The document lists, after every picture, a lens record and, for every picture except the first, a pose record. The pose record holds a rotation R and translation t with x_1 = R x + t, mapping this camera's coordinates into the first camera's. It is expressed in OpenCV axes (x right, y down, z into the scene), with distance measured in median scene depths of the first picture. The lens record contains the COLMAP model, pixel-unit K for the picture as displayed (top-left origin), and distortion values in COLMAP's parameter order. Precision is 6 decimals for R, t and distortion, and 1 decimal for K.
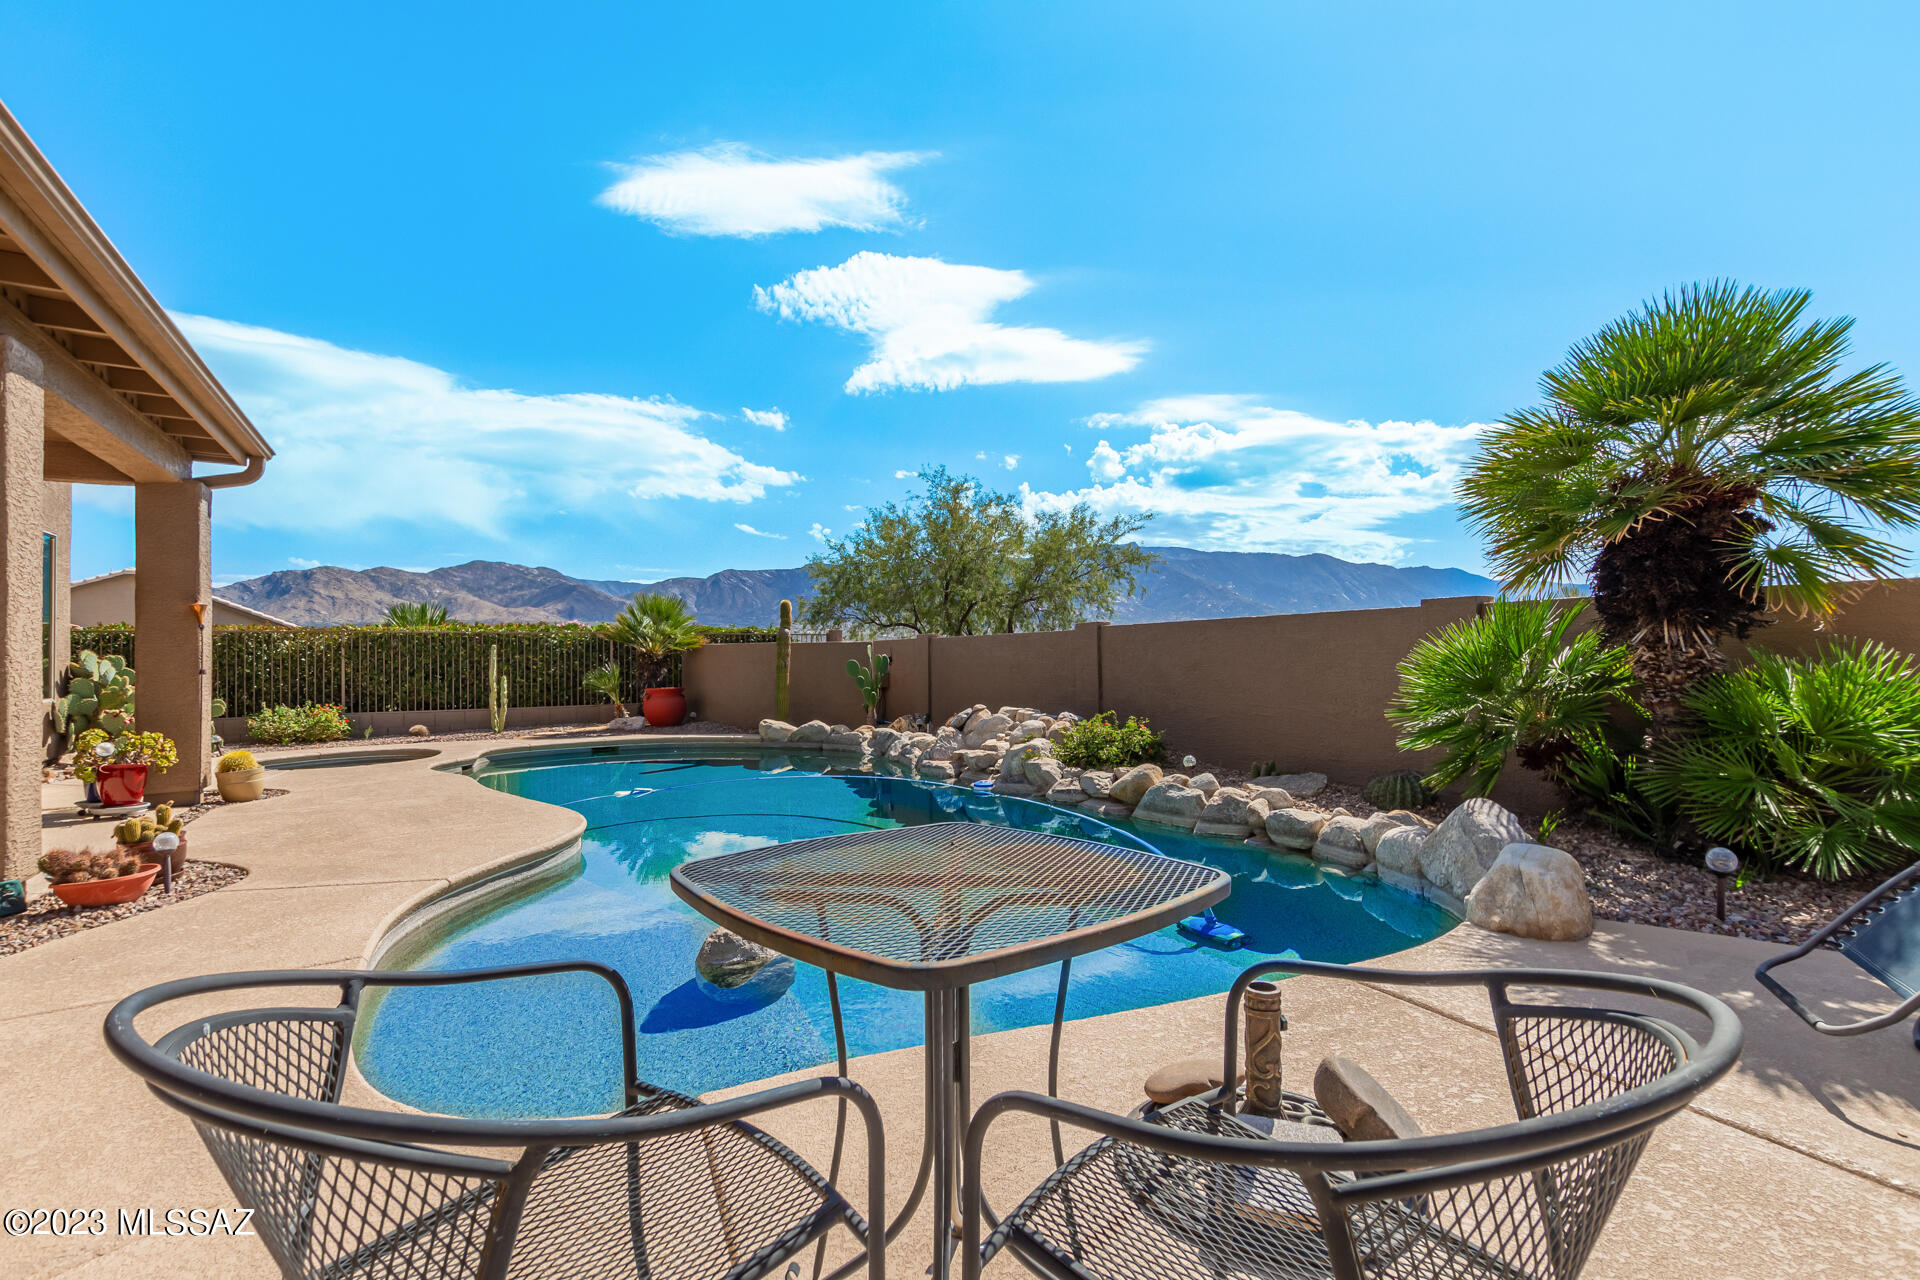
lens RADIAL K [[882.5, 0, 955.0], [0, 882.5, 636.7], [0, 0, 1]] dist [0.006076, -0.001117]
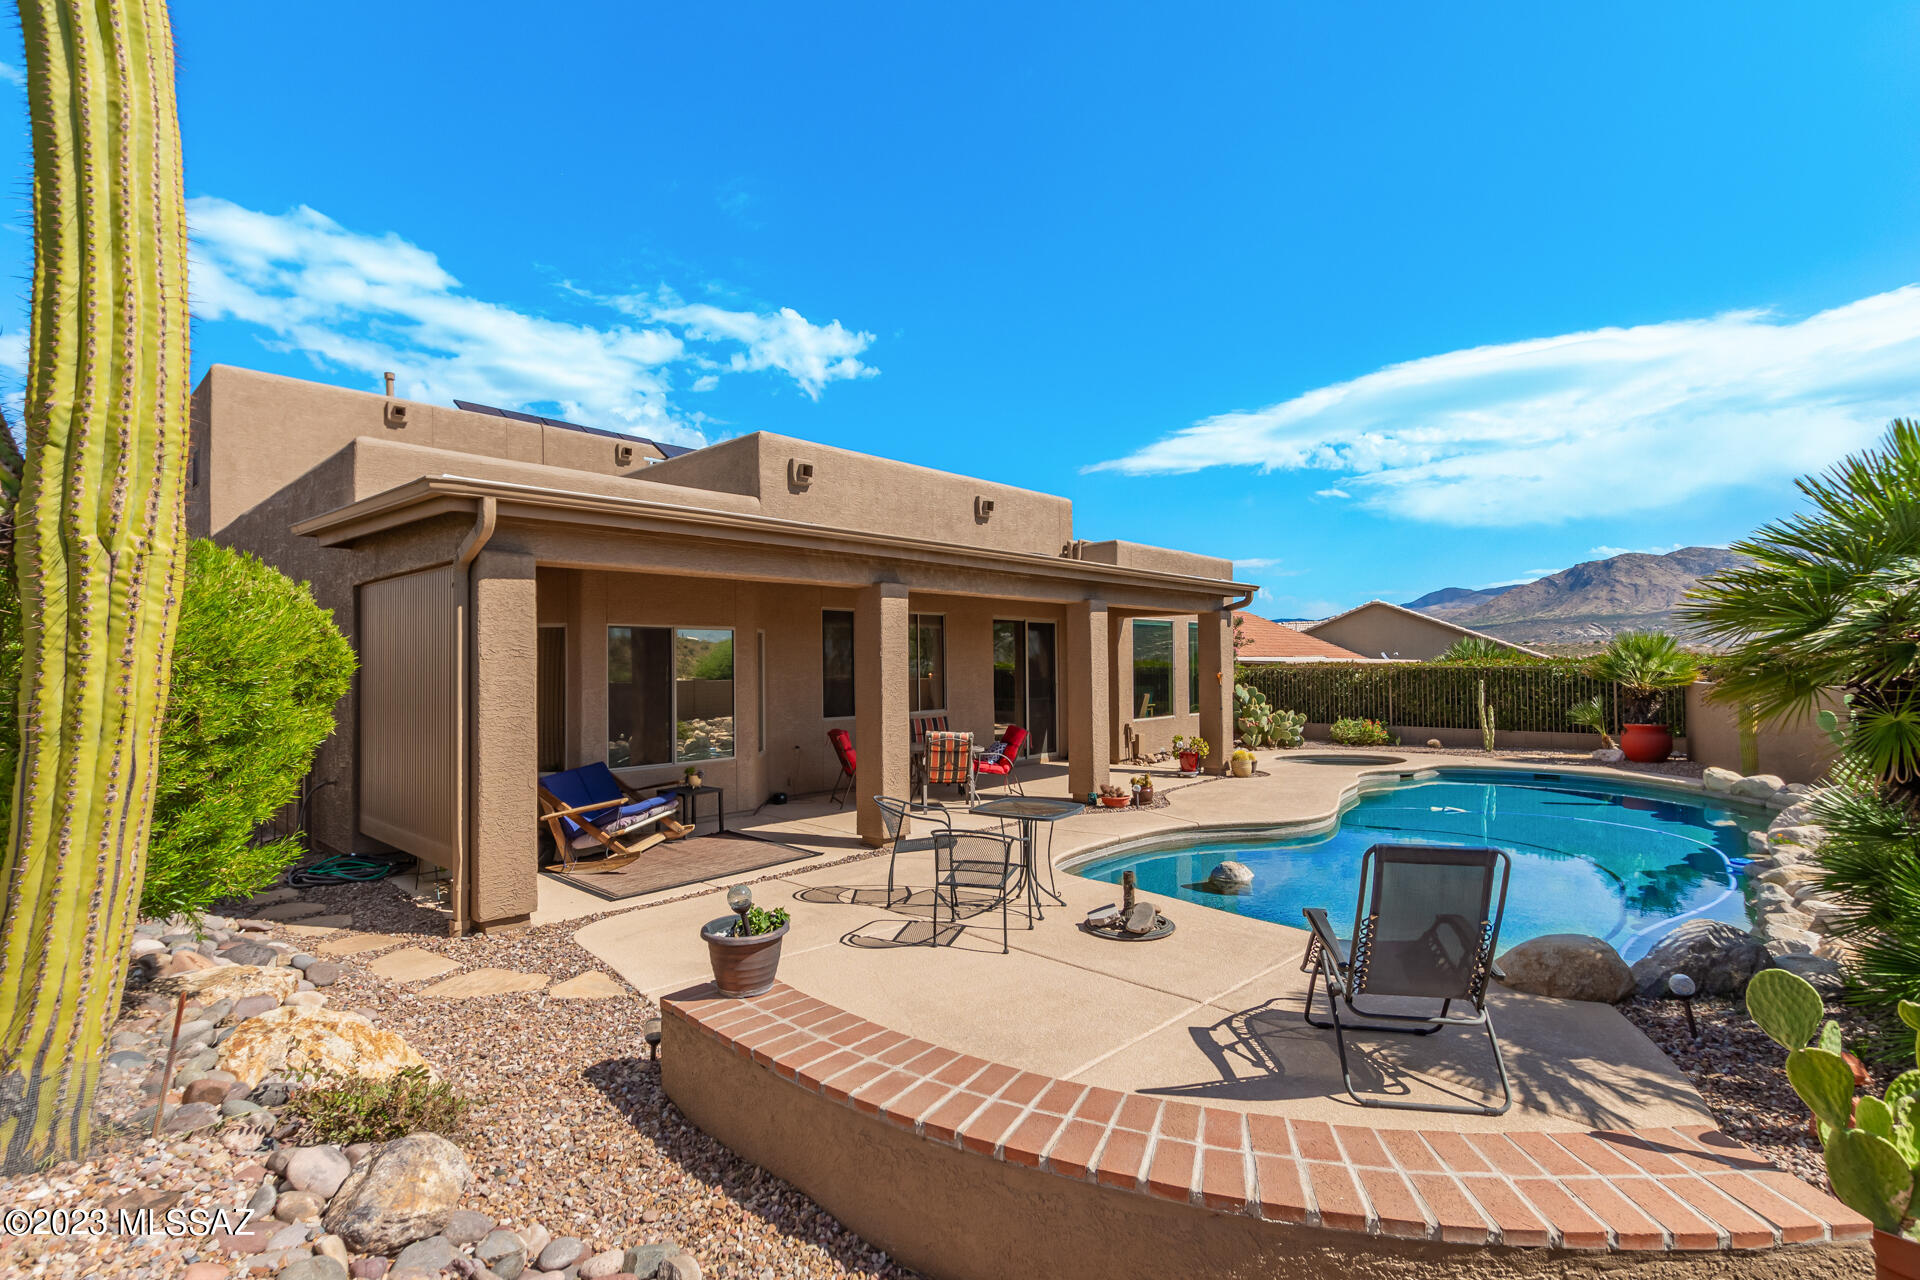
lens RADIAL K [[882.5, 0, 934.3], [0, 882.5, 630.4], [0, 0, 1]] dist [0.006076, -0.001117]
pose [[0.271356, -0.027349, -0.962090, 0.513509], [0.034465, 0.999231, -0.018684, -0.070483], [0.961862, -0.028088, 0.272090, -0.084765]]
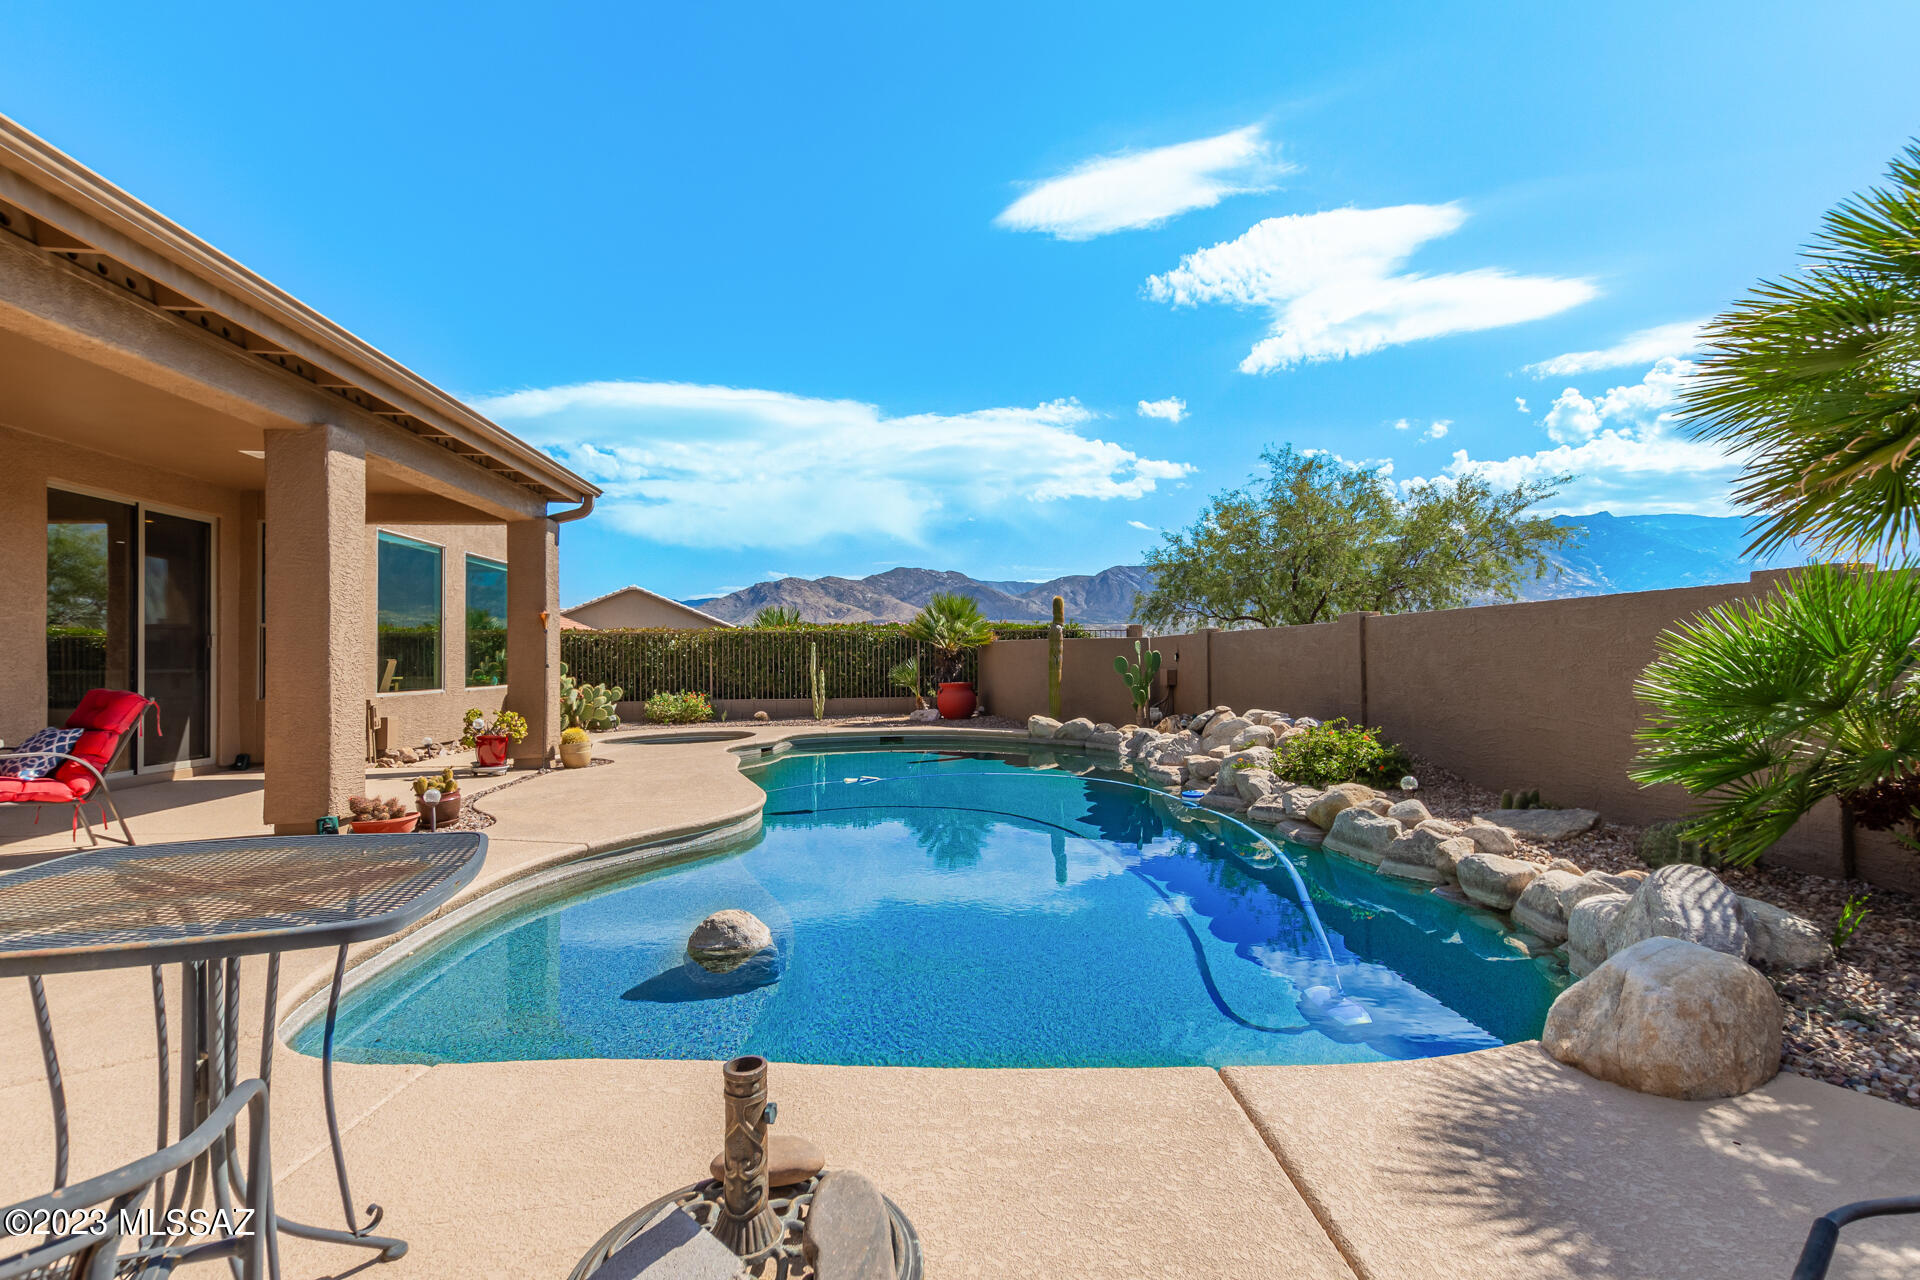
lens RADIAL K [[882.5, 0, 952.5], [0, 882.5, 648.5], [0, 0, 1]] dist [0.006076, -0.001117]
pose [[0.904084, -0.002925, -0.427346, 0.136266], [0.011074, 0.999801, 0.016584, -0.000240], [0.427212, -0.019726, 0.903936, 0.054288]]
